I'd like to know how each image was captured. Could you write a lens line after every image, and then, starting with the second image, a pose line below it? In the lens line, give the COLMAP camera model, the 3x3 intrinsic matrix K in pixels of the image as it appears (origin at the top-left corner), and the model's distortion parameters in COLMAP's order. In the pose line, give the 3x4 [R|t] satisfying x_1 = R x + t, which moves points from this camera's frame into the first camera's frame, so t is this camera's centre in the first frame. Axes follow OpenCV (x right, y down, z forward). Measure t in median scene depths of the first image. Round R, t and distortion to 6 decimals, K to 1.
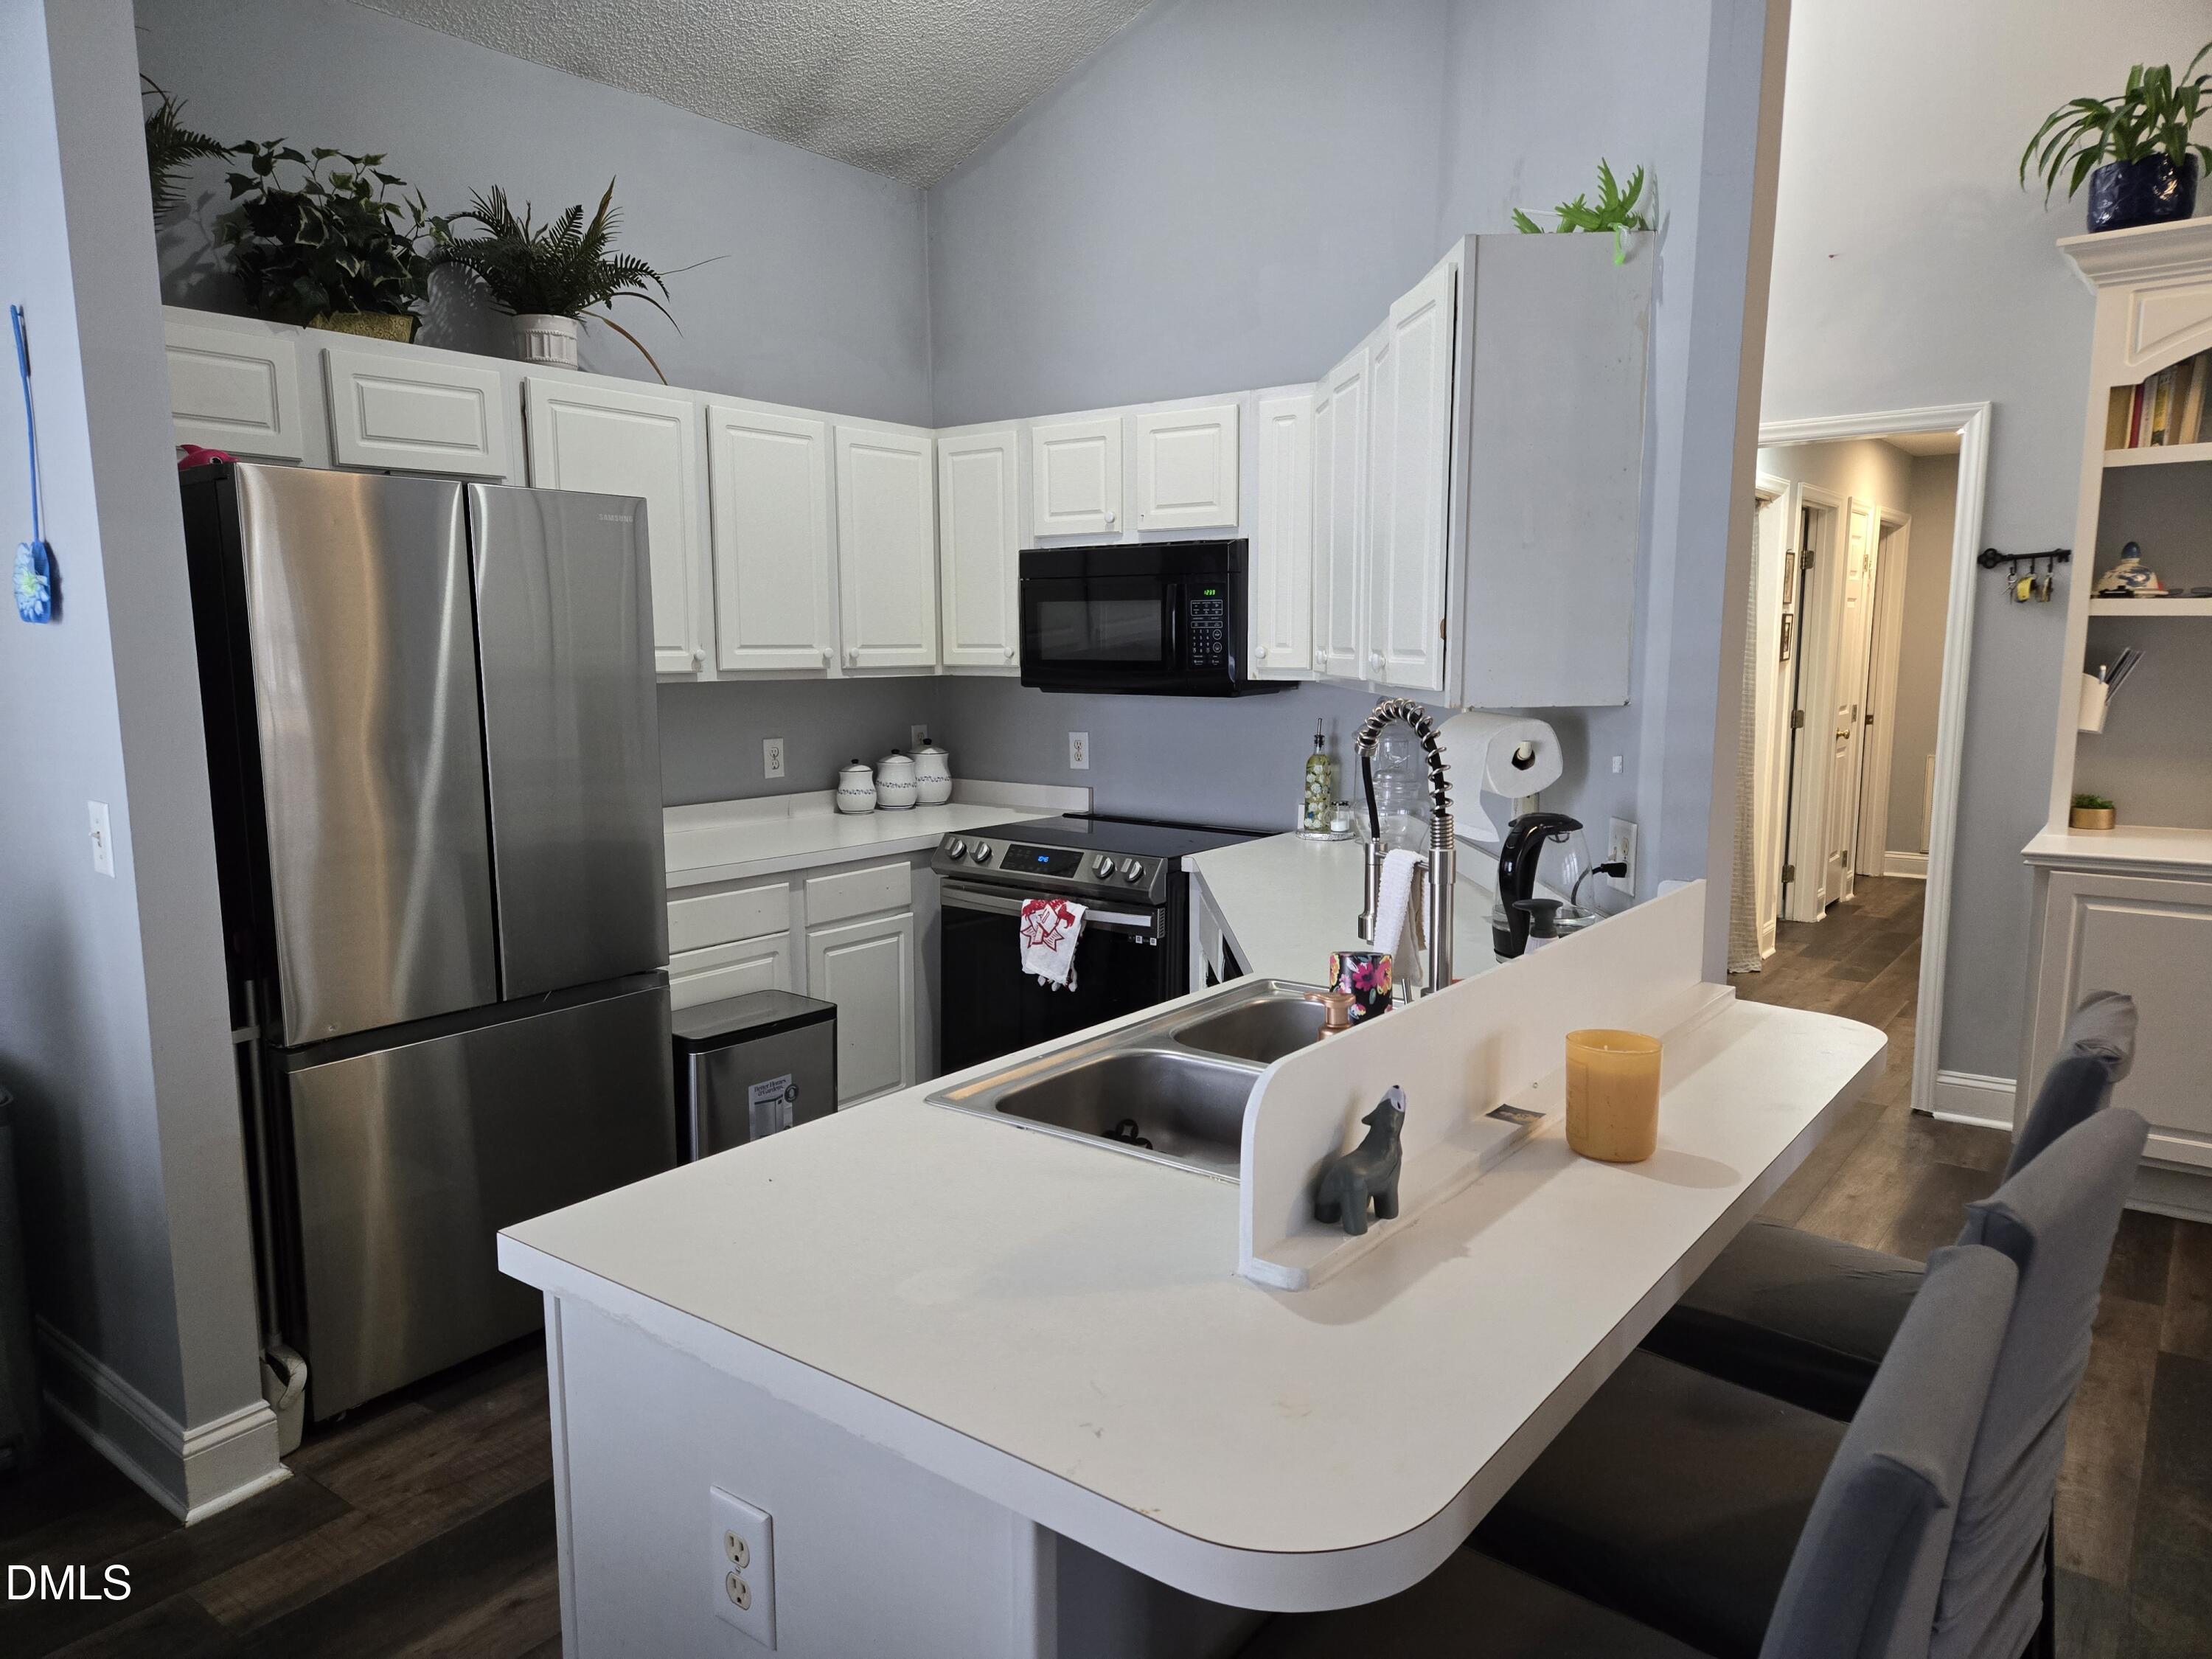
lens RADIAL K [[1457.9, 0, 1099.3], [0, 1457.9, 841.9], [0, 0, 1]] dist [0.090198, -0.077025]
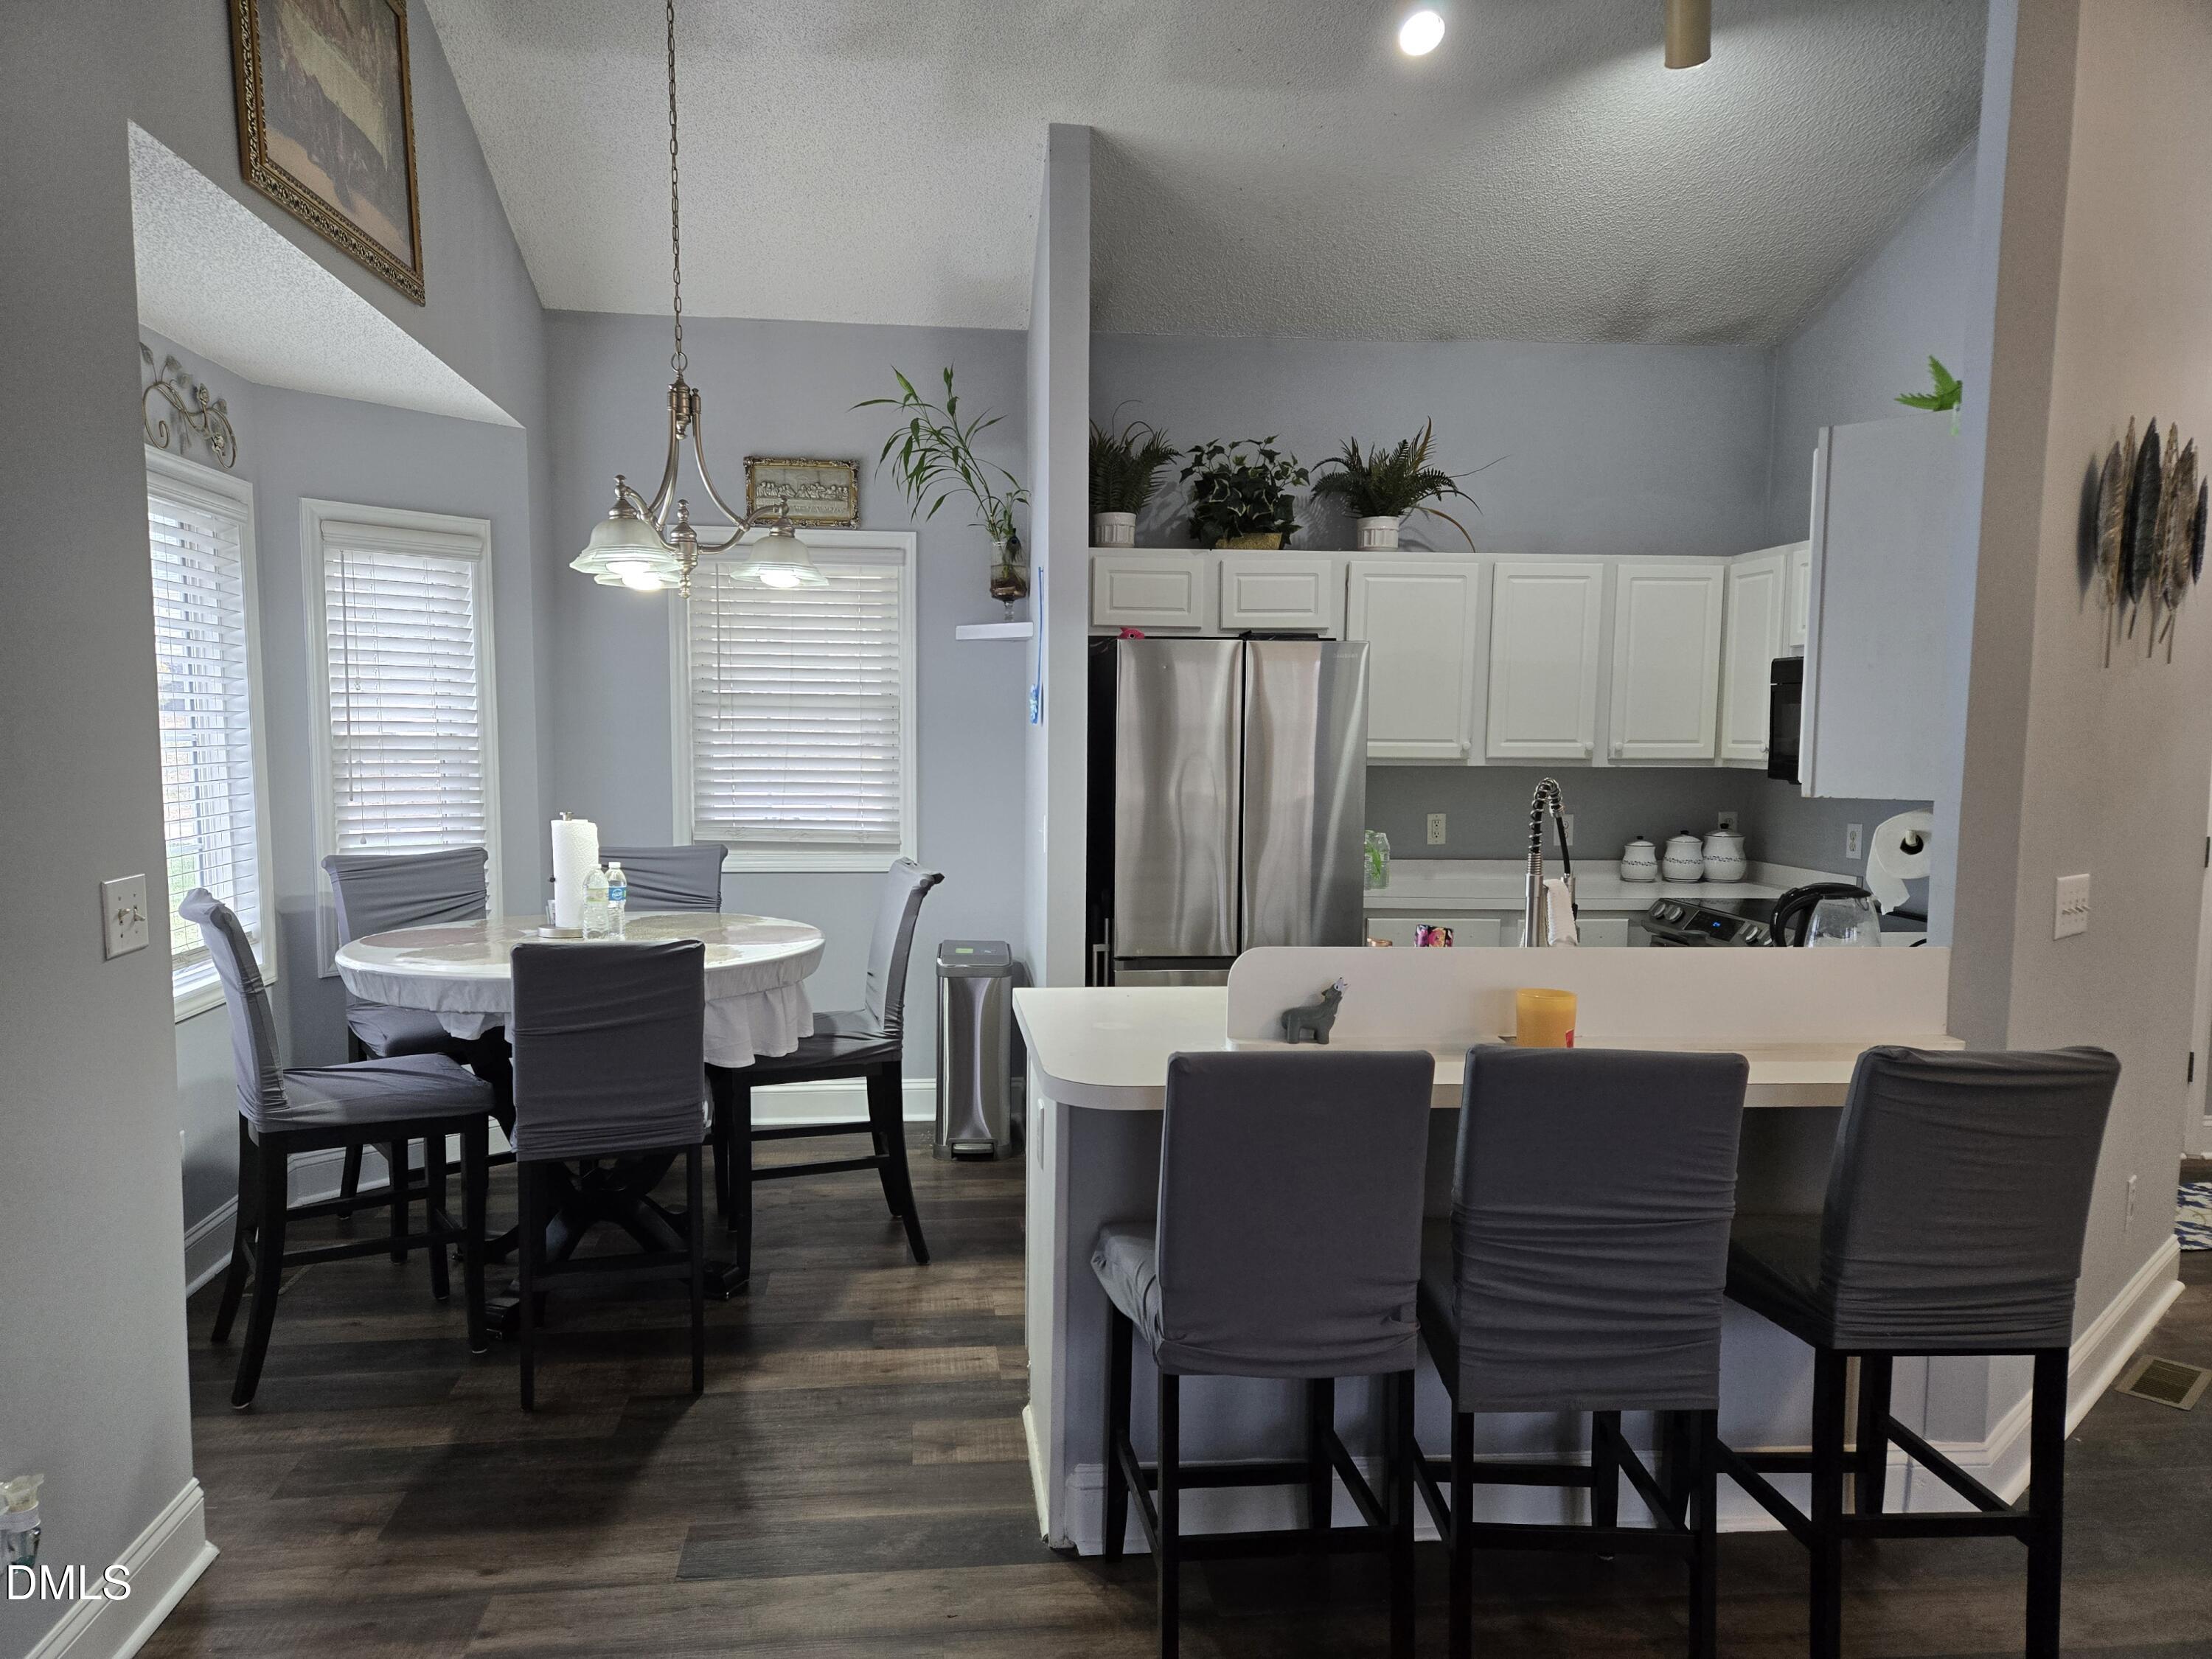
lens RADIAL K [[1457.9, 0, 1099.3], [0, 1457.9, 841.9], [0, 0, 1]] dist [0.090198, -0.077025]
pose [[0.715110, 0.065996, -0.695889, 0.400897], [-0.109374, 0.993835, -0.018143, 0.020218], [0.690402, 0.089086, 0.717920, -0.180036]]
